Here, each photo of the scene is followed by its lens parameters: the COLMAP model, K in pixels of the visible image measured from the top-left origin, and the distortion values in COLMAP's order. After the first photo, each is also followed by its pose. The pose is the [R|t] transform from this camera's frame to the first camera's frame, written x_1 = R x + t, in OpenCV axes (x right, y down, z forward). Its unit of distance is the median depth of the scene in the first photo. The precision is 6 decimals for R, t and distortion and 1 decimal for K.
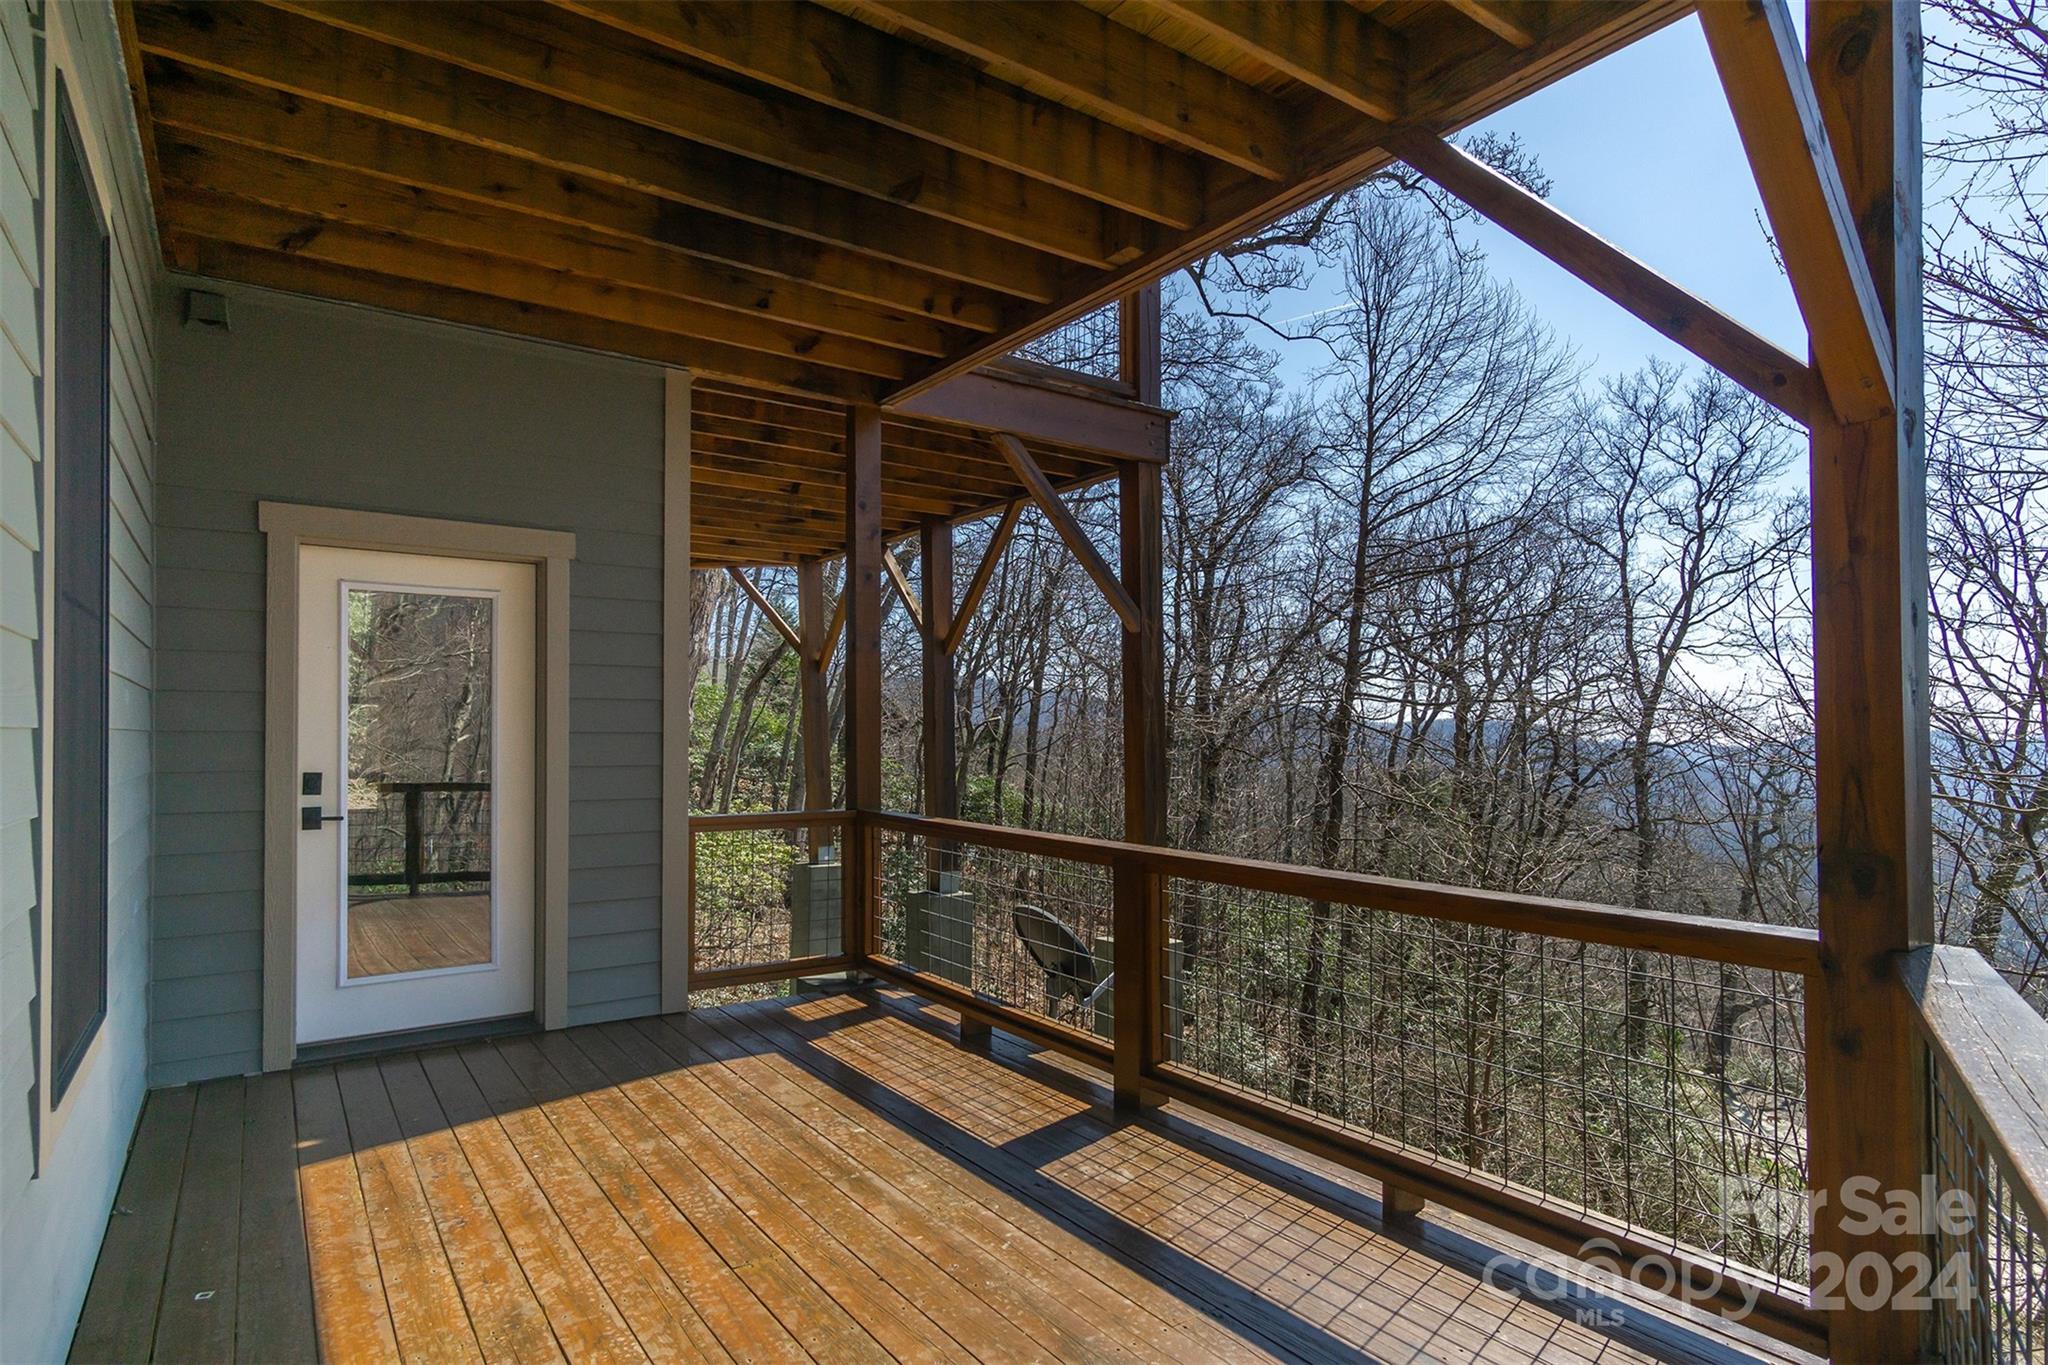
lens RADIAL K [[1105.4, 0, 1021.9], [0, 1105.4, 696.0], [0, 0, 1]] dist [0.002164, 0.003111]
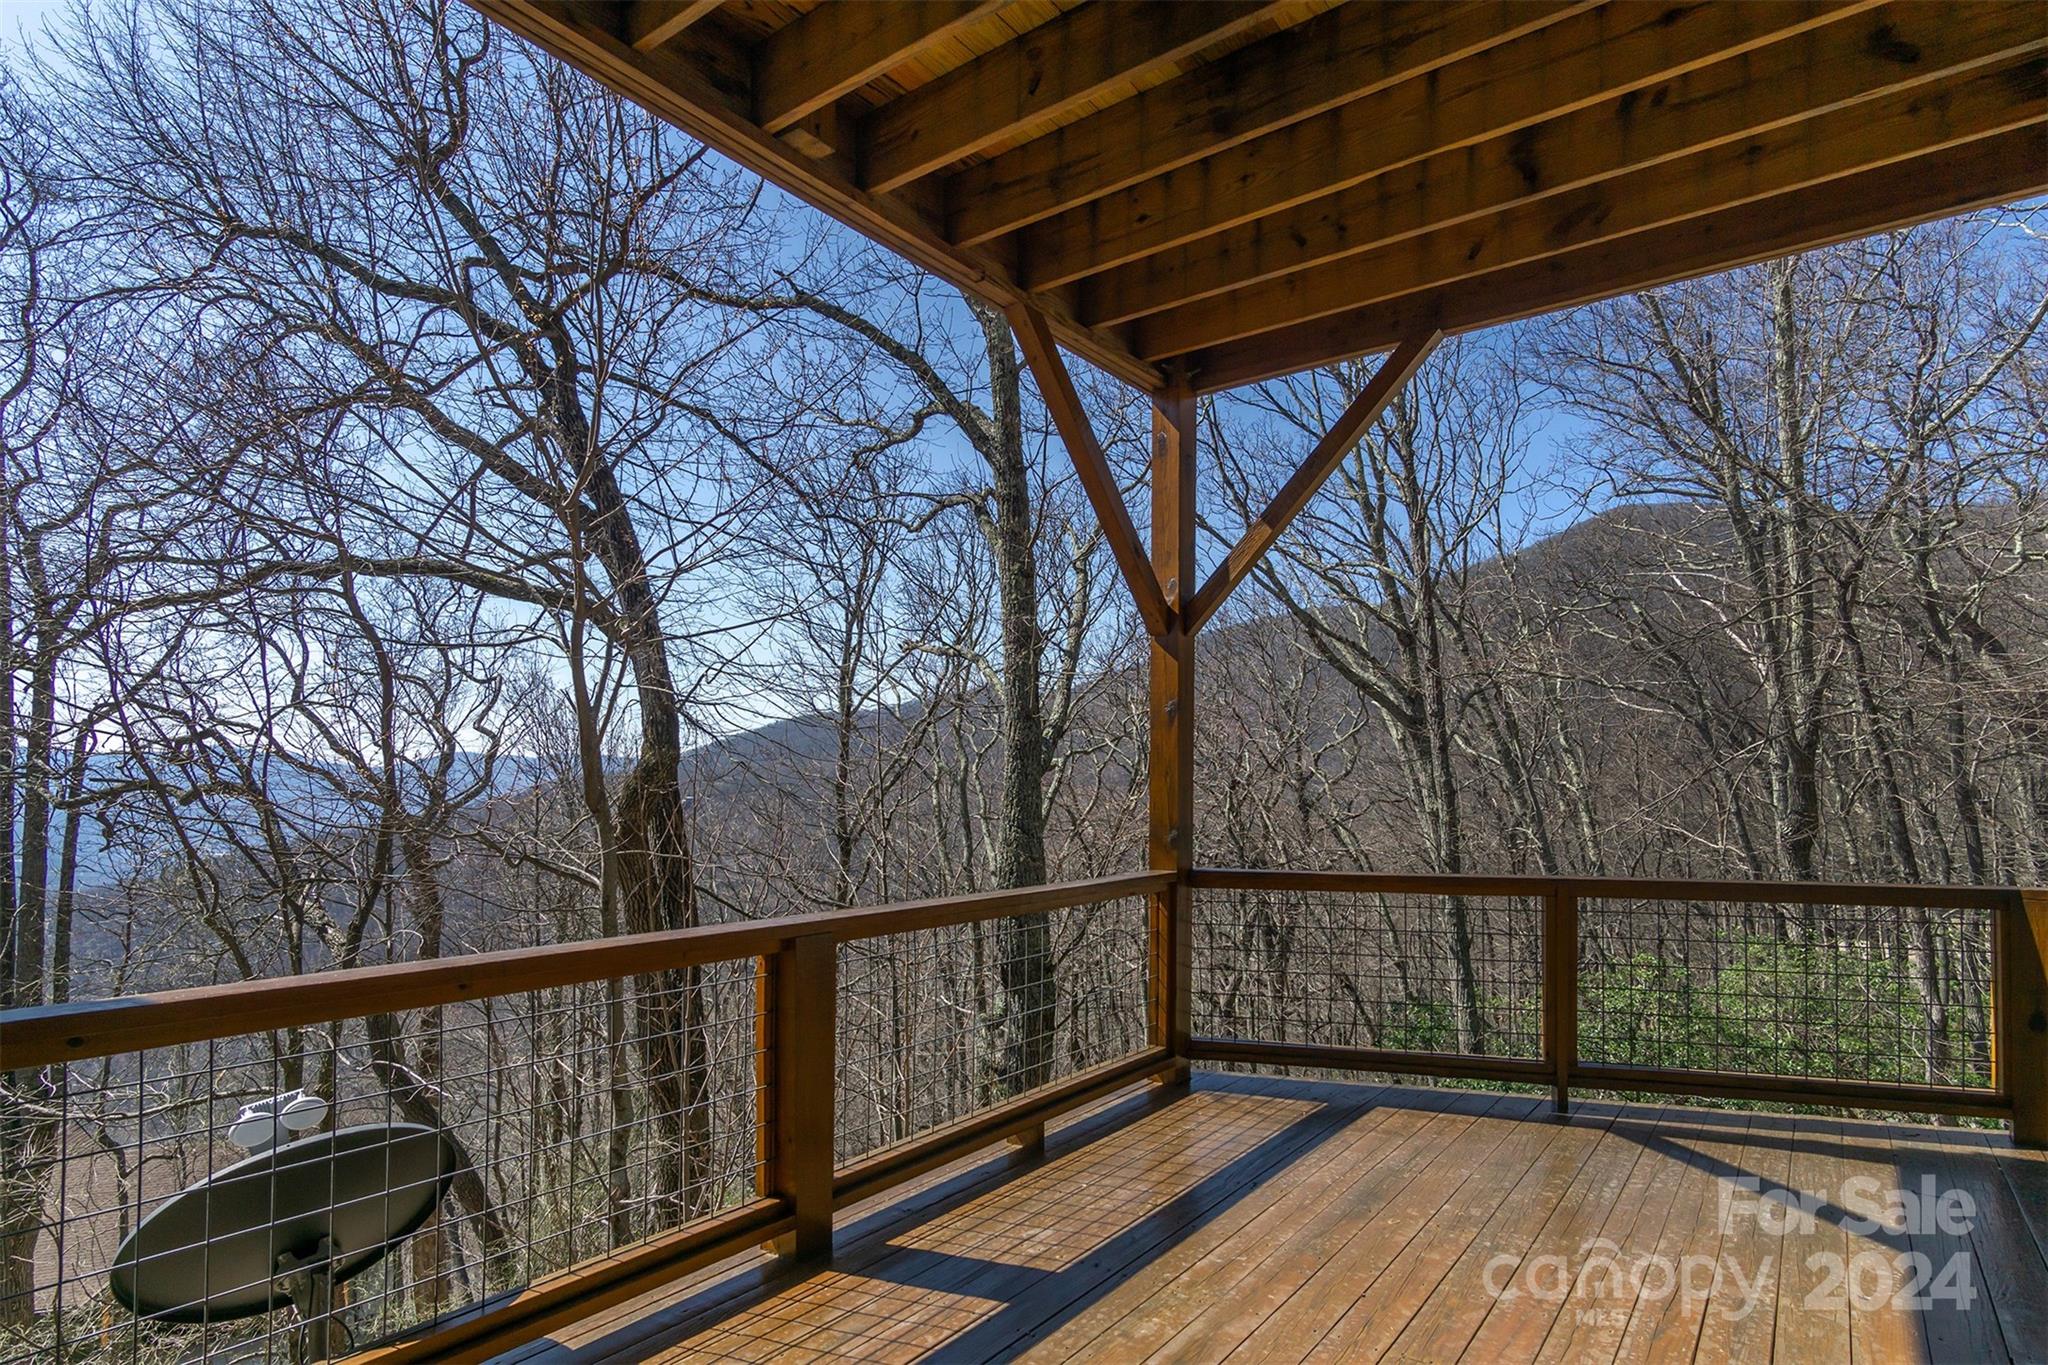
lens RADIAL K [[1105.4, 0, 1020.7], [0, 1105.4, 684.7], [0, 0, 1]] dist [0.002164, 0.003111]
pose [[-0.320642, 0.082713, 0.943582, -0.826008], [-0.031642, 0.994689, -0.097945, 0.051934], [-0.946672, -0.061262, -0.316322, 1.307115]]
